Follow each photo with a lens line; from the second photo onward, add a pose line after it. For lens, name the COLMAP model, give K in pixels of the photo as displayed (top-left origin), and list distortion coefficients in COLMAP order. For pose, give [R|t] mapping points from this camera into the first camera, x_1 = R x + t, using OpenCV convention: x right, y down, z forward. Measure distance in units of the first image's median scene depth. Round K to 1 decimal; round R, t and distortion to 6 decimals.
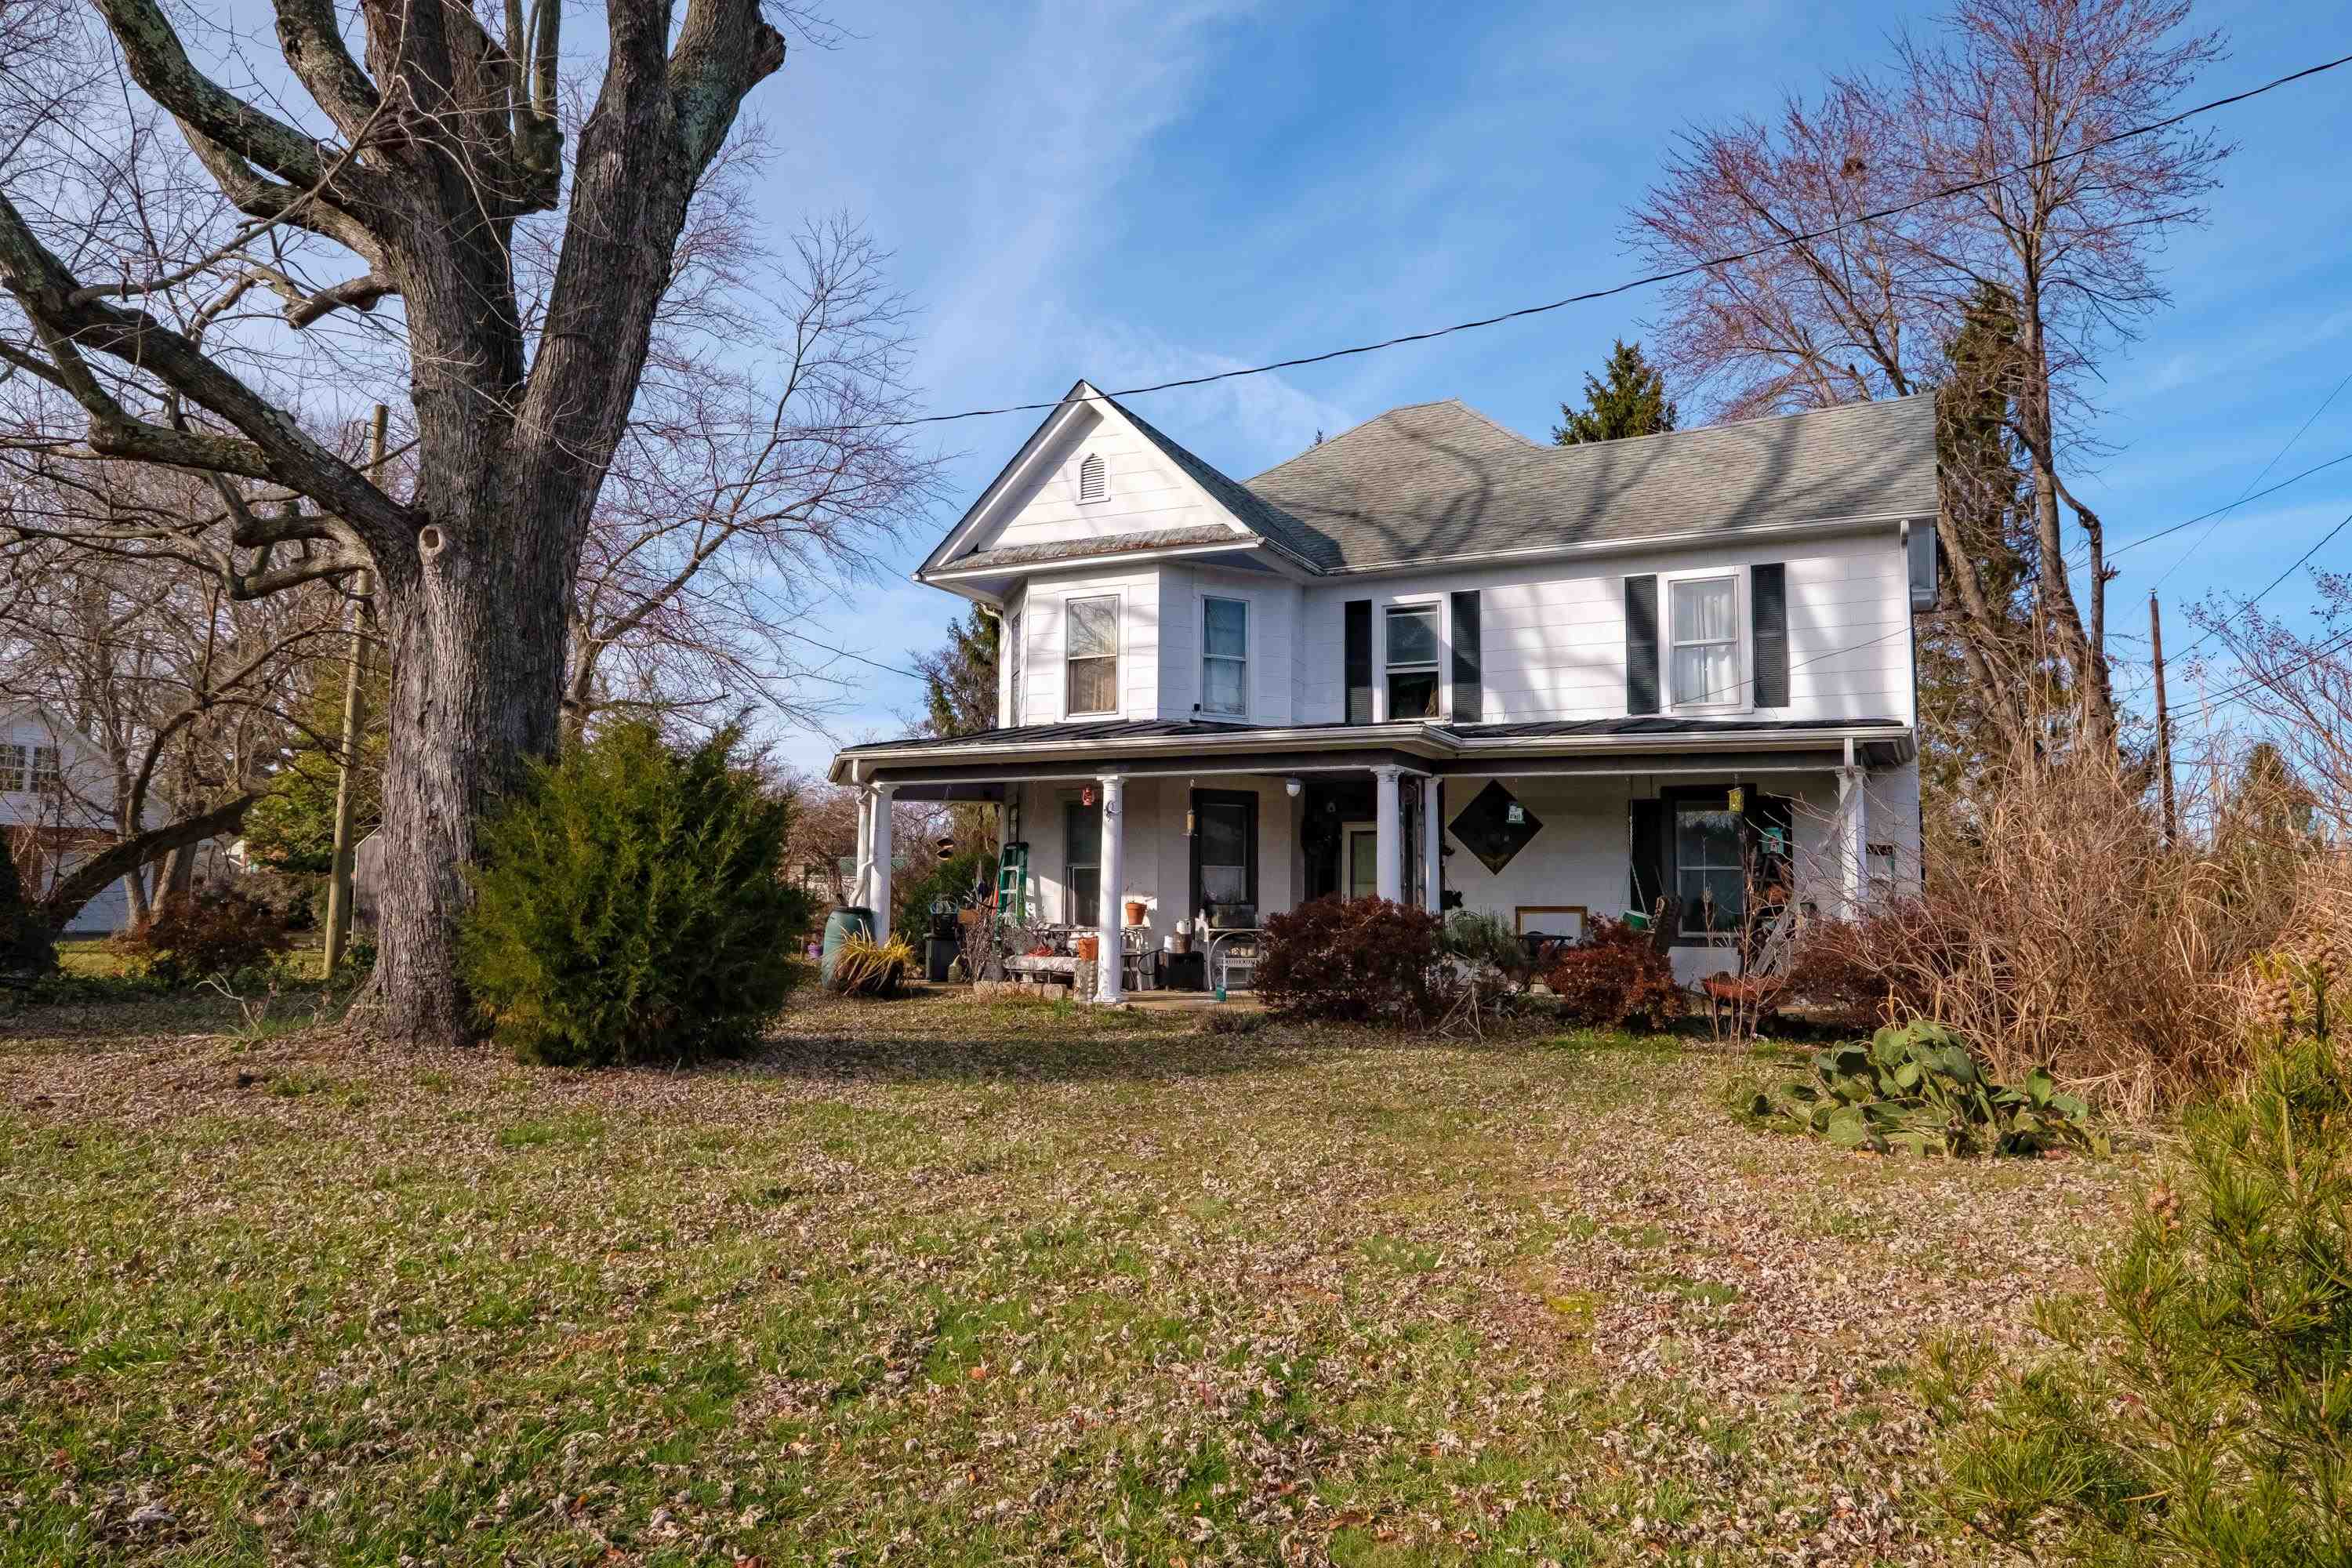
lens RADIAL K [[1453.3, 0, 1189.2], [0, 1453.3, 783.8], [0, 0, 1]] dist [-0.018237, 0.000305]
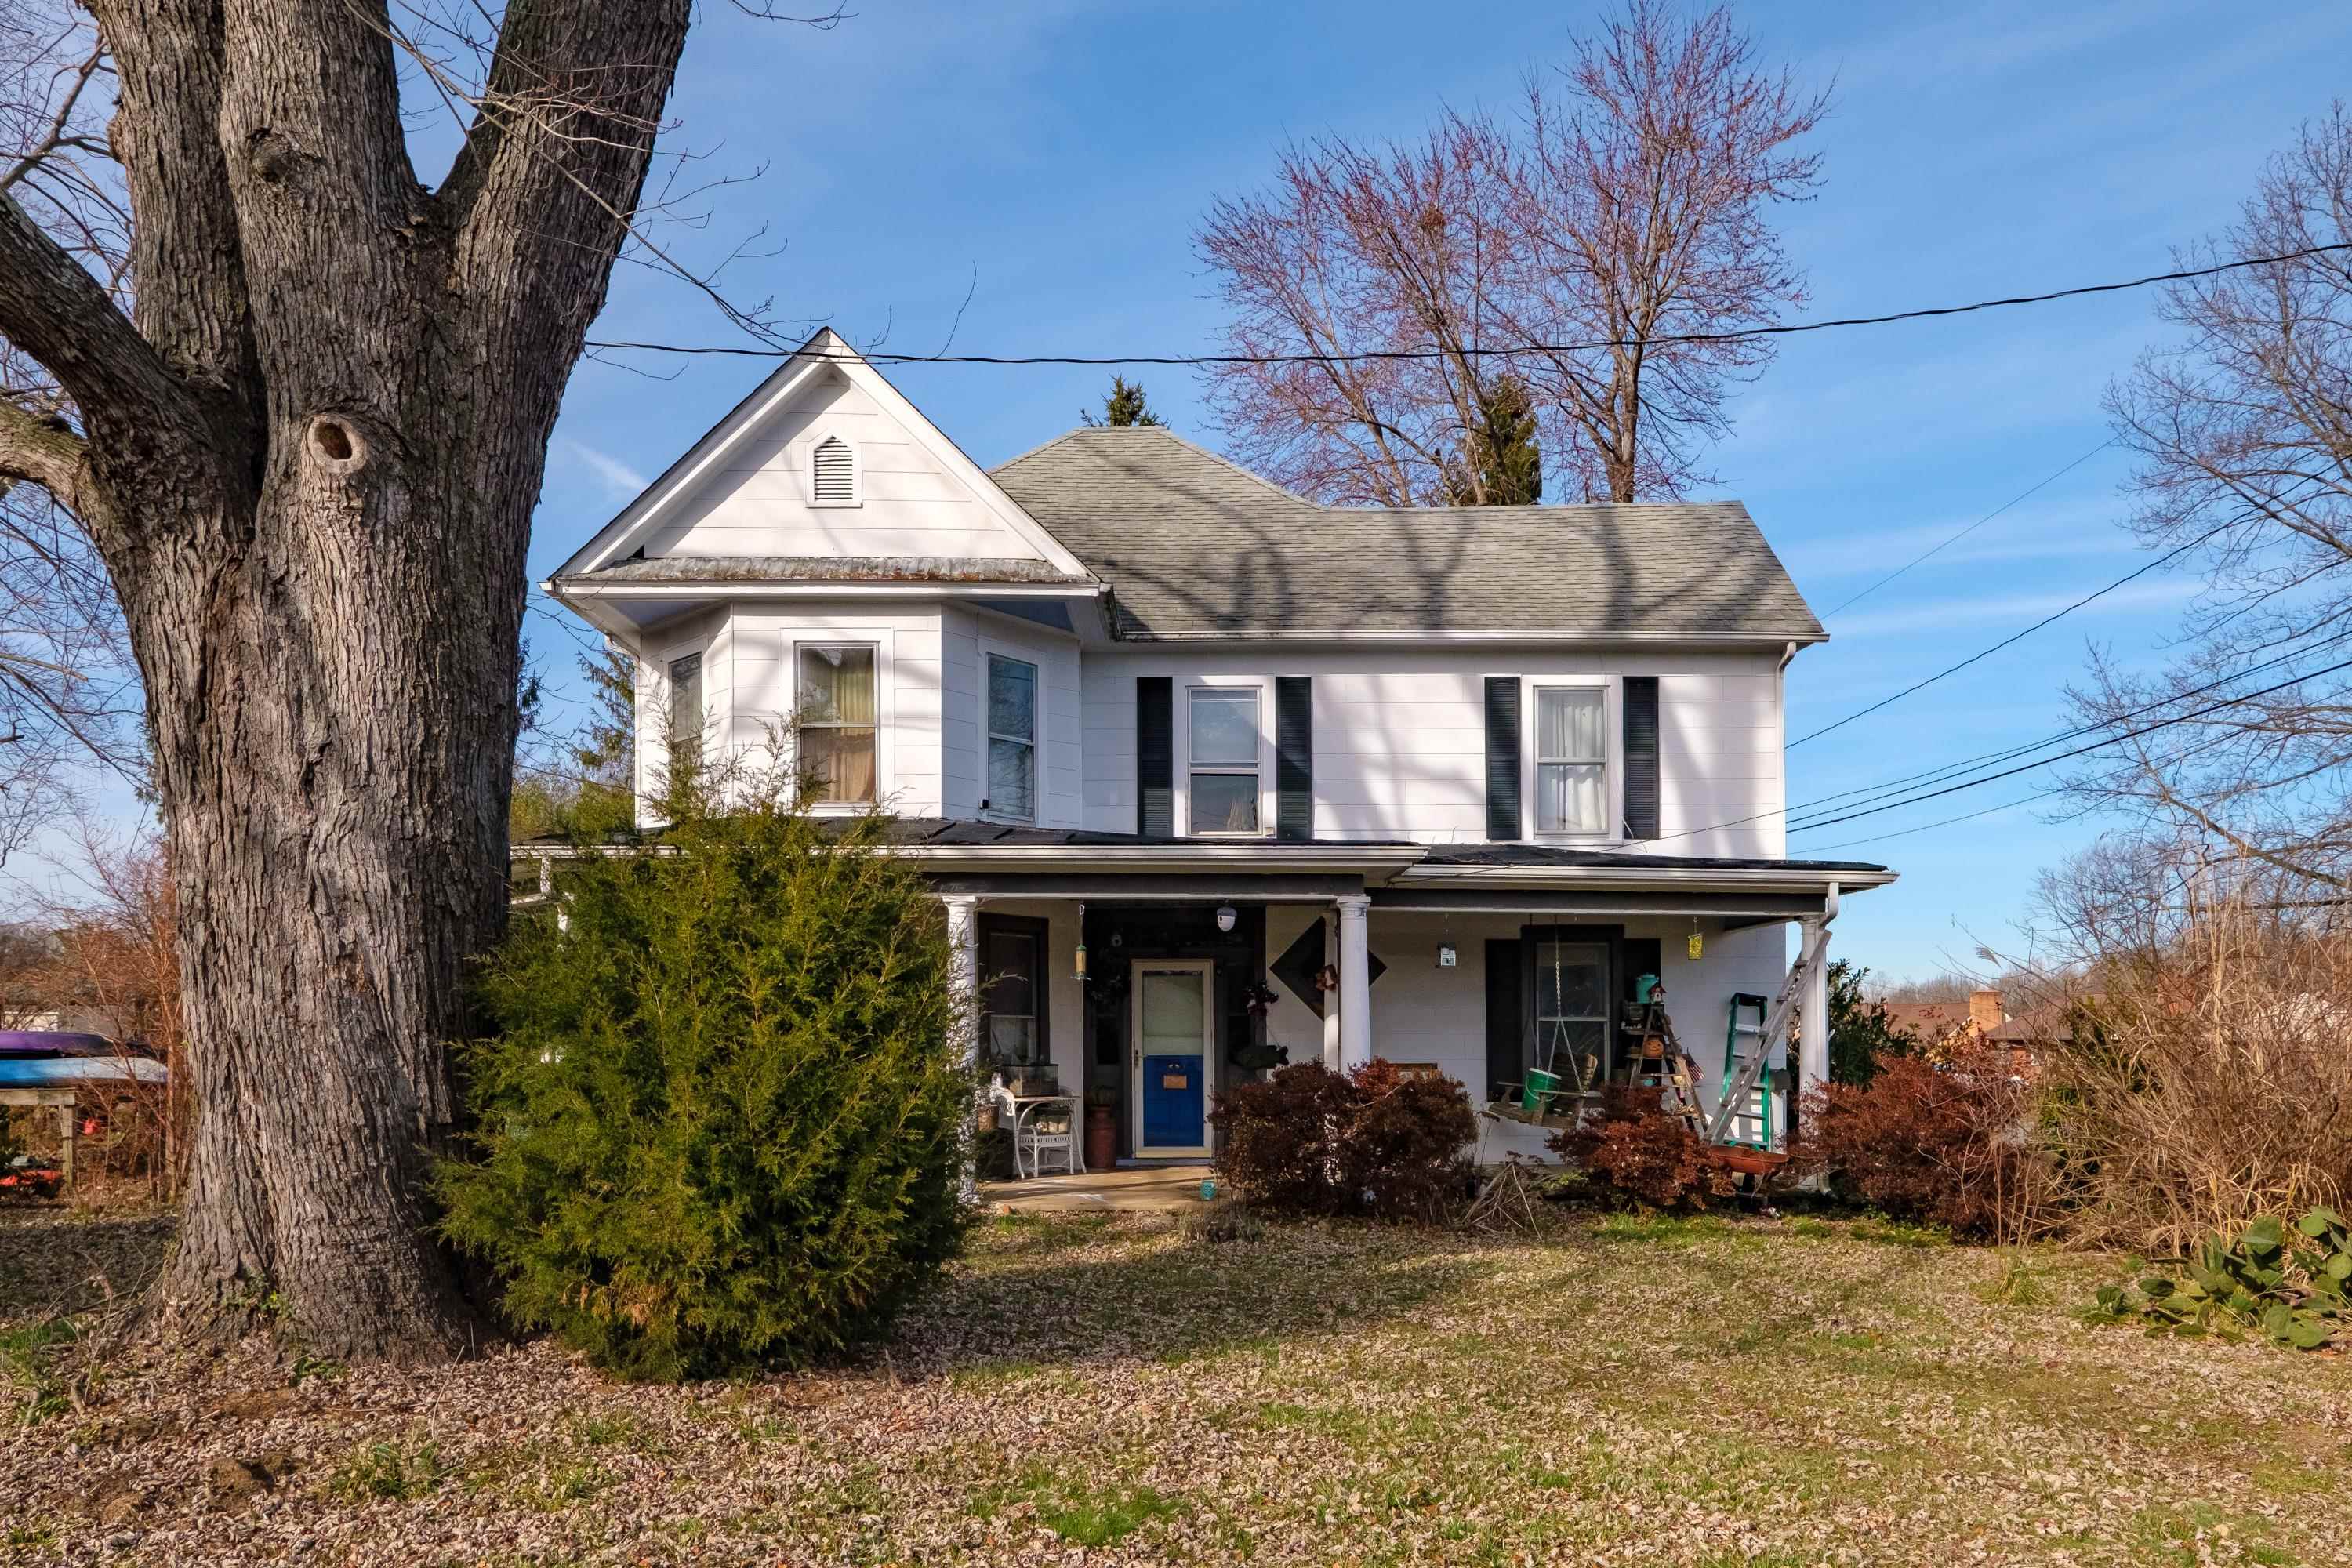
lens RADIAL K [[1721.1, 0, 1144.2], [0, 1721.1, 1049.7], [0, 0, 1]] dist [-0.014118, 0.001232]
pose [[0.900584, -0.009921, 0.434569, -0.310752], [-0.029288, 0.996083, 0.083436, -0.002908], [-0.433694, -0.087869, 0.896766, 0.159514]]
